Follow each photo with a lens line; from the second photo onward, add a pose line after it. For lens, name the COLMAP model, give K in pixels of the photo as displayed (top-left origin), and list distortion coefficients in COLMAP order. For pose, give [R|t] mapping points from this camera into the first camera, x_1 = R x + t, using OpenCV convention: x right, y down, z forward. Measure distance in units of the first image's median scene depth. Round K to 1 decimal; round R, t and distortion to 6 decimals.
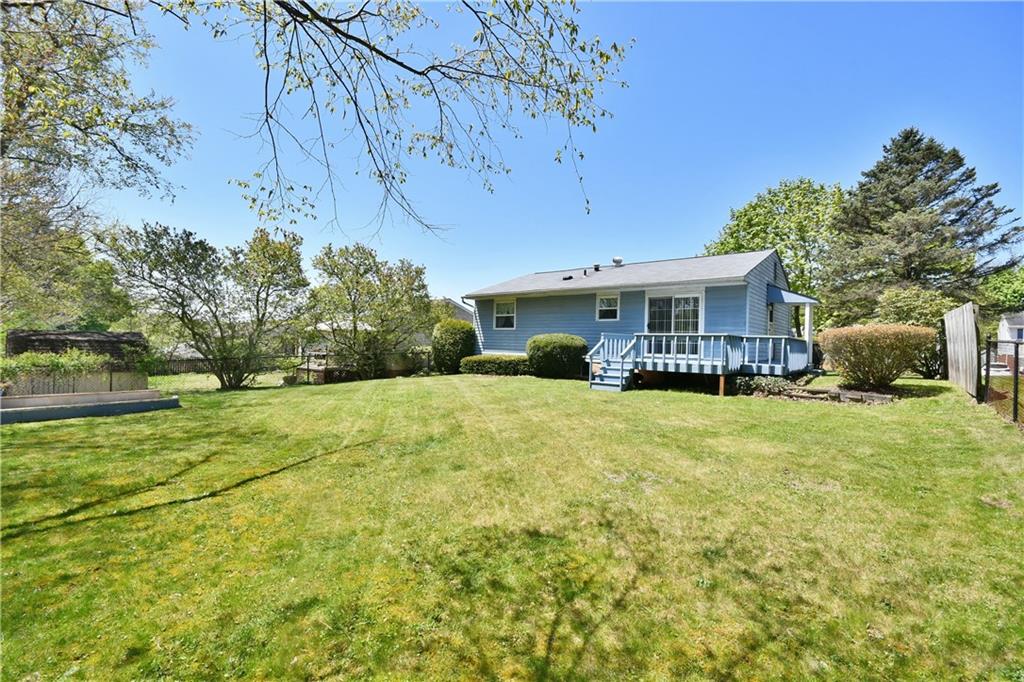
lens RADIAL K [[452.0, 0, 507.1], [0, 452.0, 342.0], [0, 0, 1]] dist [0.028579, -0.022027]
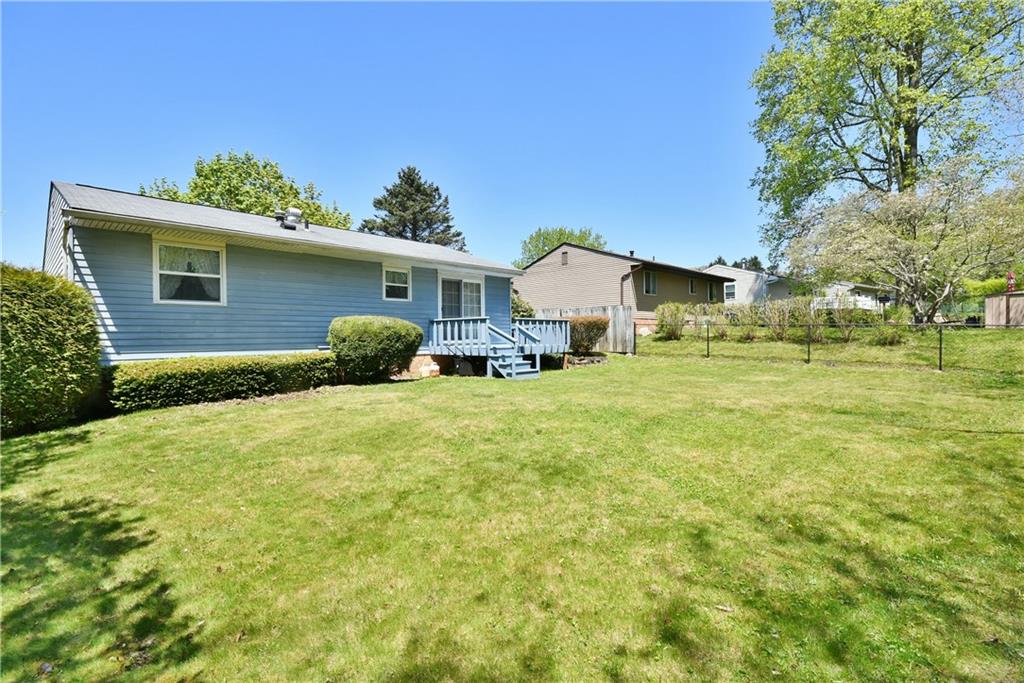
lens RADIAL K [[469.8, 0, 520.5], [0, 469.8, 338.3], [0, 0, 1]] dist [-0.003088, -0.000251]
pose [[0.050935, -0.024405, 0.998404, -0.561161], [0.014933, 0.999608, 0.023673, 0.001388], [-0.998590, 0.013703, 0.051279, 0.737844]]
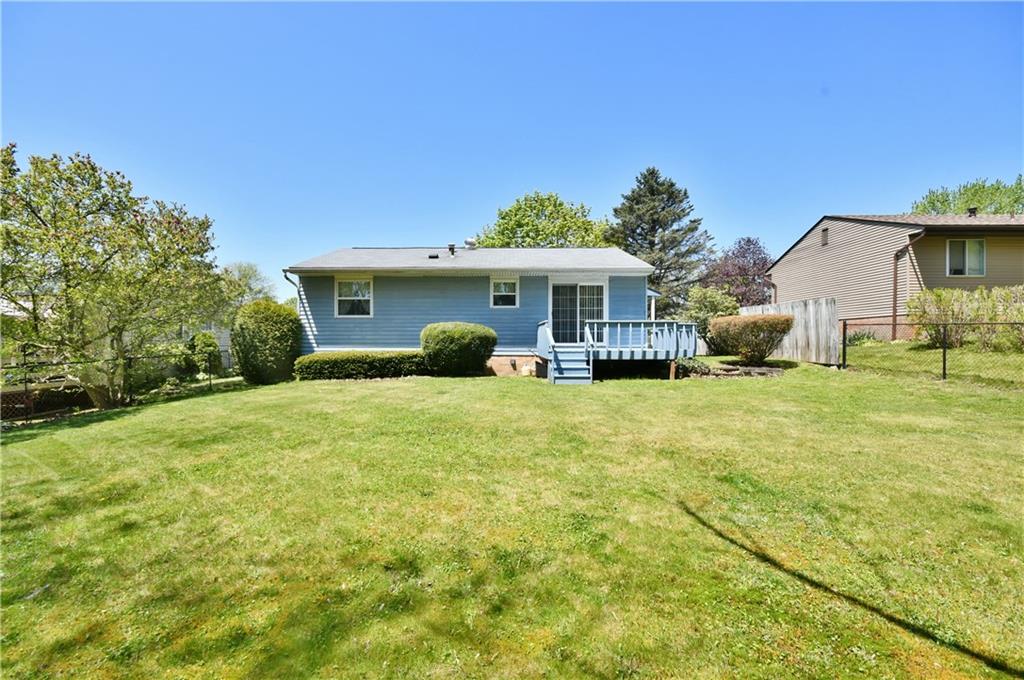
lens RADIAL K [[451.7, 0, 505.9], [0, 451.7, 342.8], [0, 0, 1]] dist [0.000023, -0.005009]
pose [[0.771811, -0.026259, 0.635310, -0.336864], [0.017565, 0.999646, 0.019979, 0.004366], [-0.635609, -0.004261, 0.771999, 0.306868]]
